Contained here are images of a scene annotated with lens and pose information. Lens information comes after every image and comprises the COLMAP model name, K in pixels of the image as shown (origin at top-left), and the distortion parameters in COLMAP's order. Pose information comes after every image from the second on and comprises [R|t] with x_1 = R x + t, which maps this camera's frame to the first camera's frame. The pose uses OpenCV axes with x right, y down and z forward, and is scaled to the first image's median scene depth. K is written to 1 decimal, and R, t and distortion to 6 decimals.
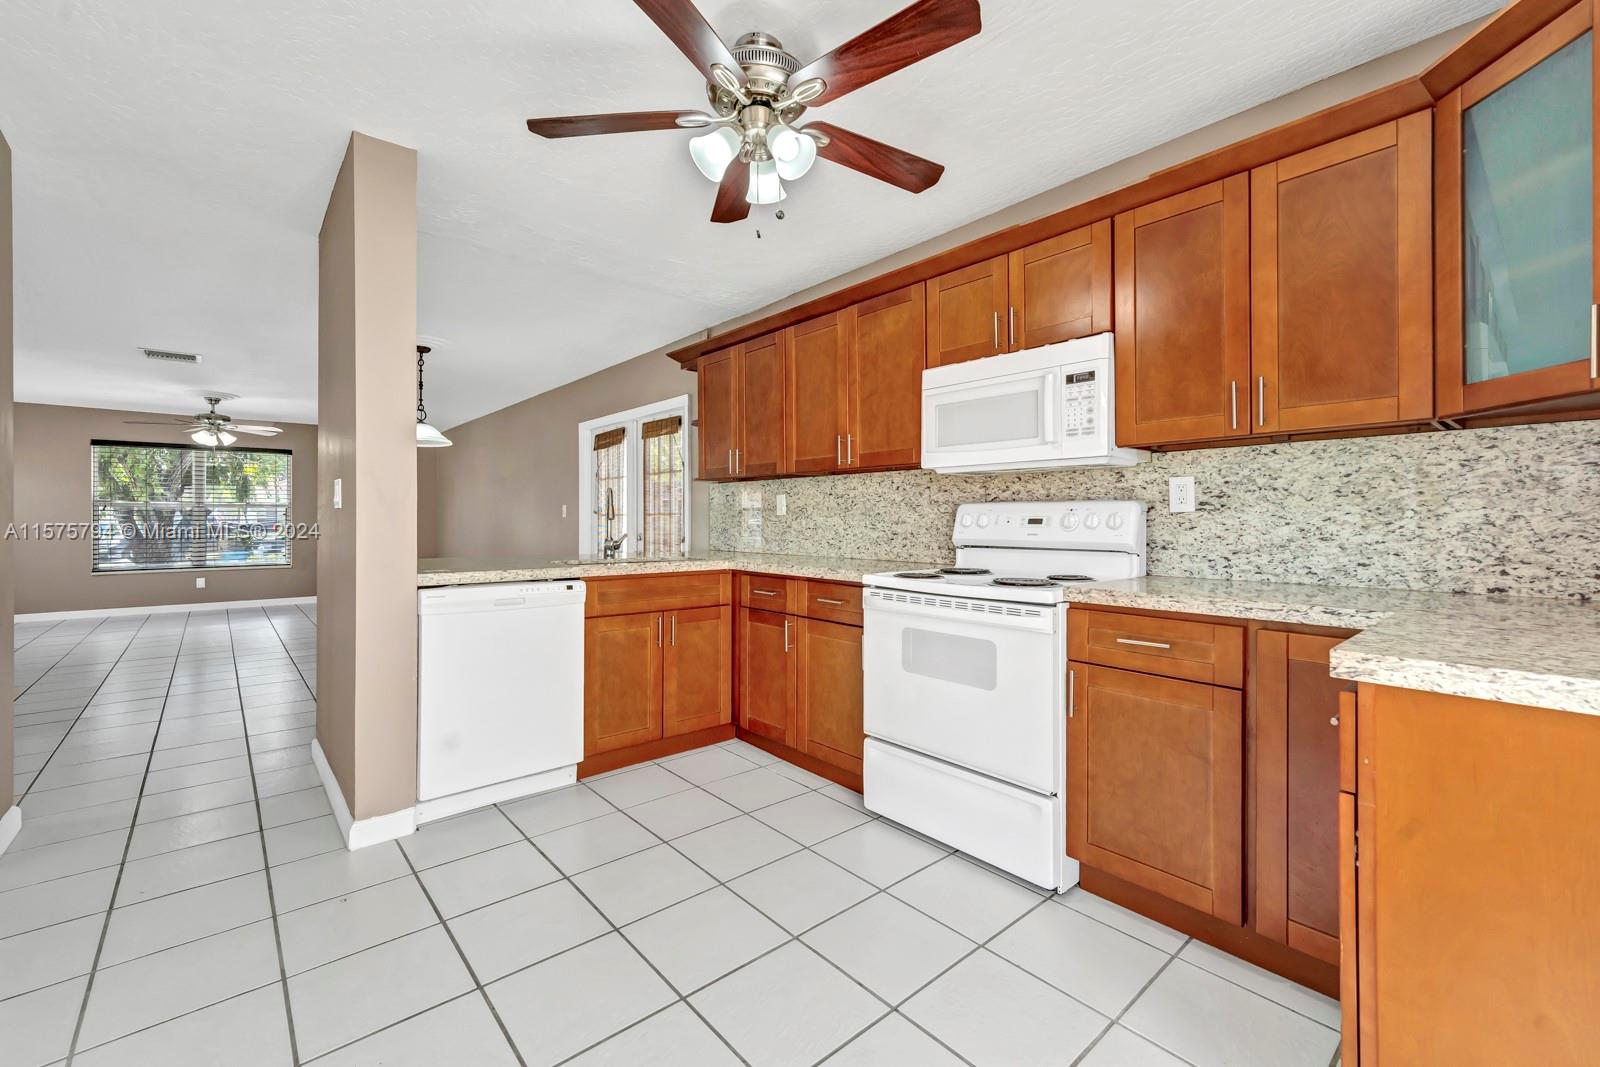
lens RADIAL K [[665.2, 0, 798.4], [0, 665.2, 512.6], [0, 0, 1]] dist [0.001371, 0.000128]
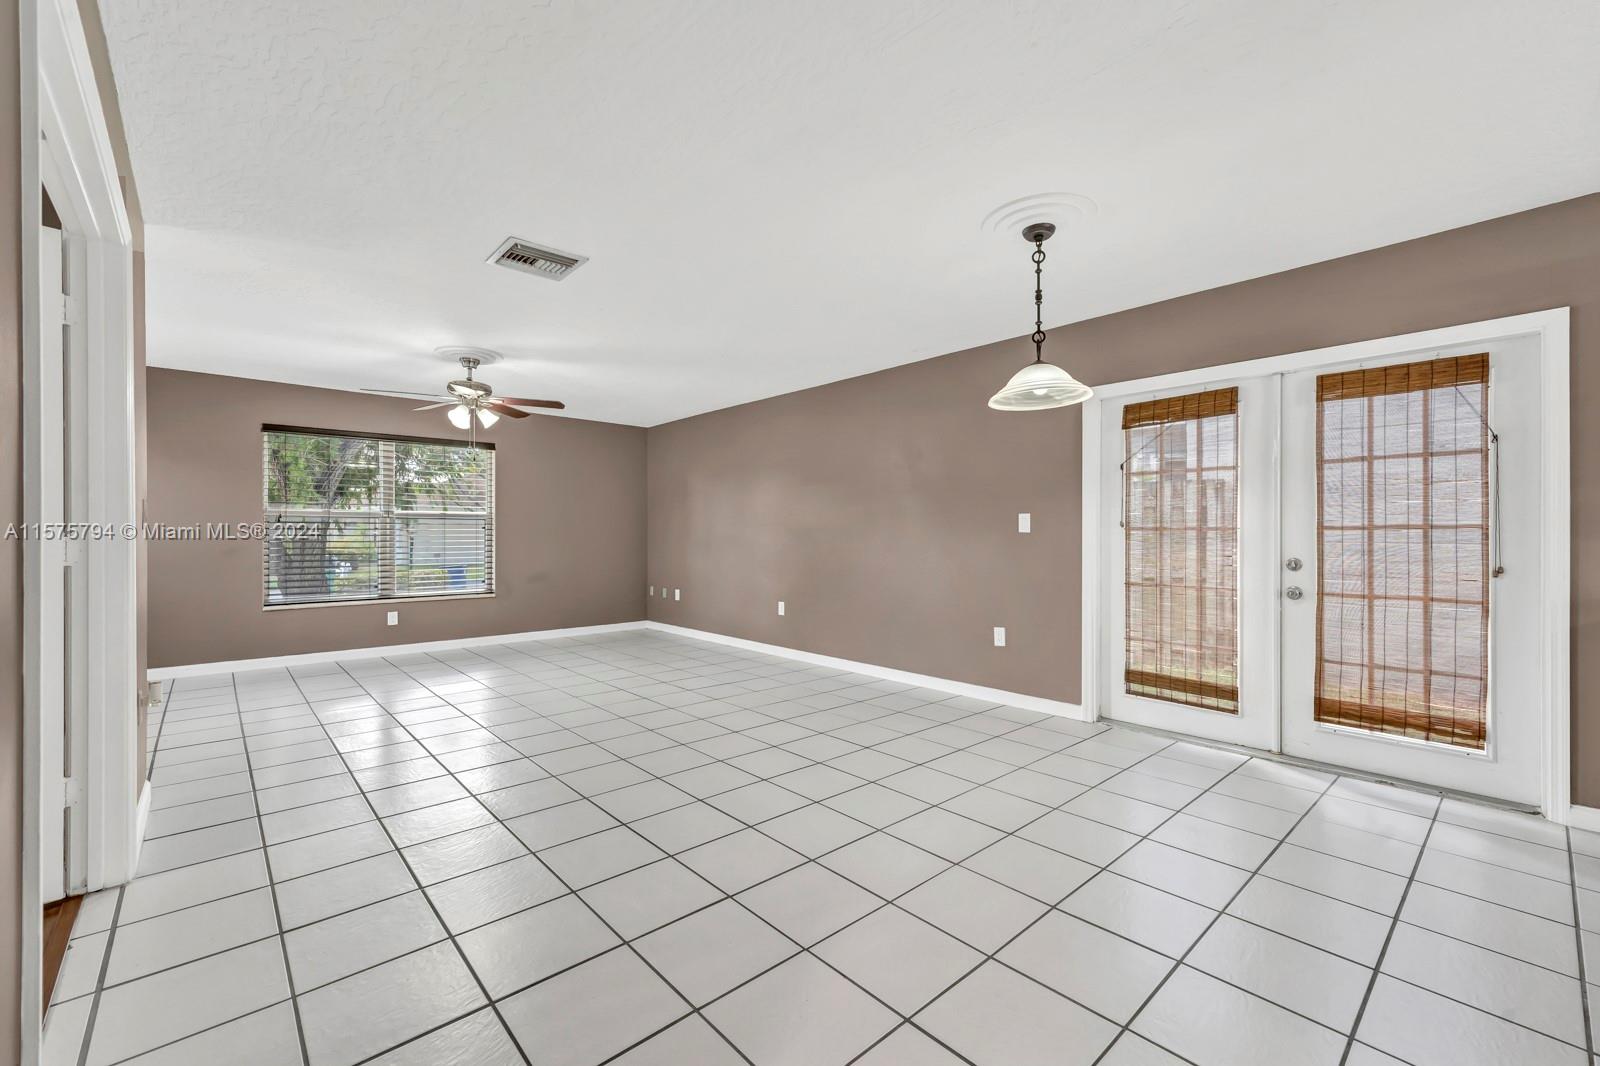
lens RADIAL K [[665.2, 0, 809.8], [0, 665.2, 542.7], [0, 0, 1]] dist [0.001371, 0.000128]
pose [[0.999971, 0.002060, 0.007274, -0.516629], [-0.002218, 0.999760, 0.021783, 0.002990], [-0.007228, -0.021799, 0.999736, 0.294559]]
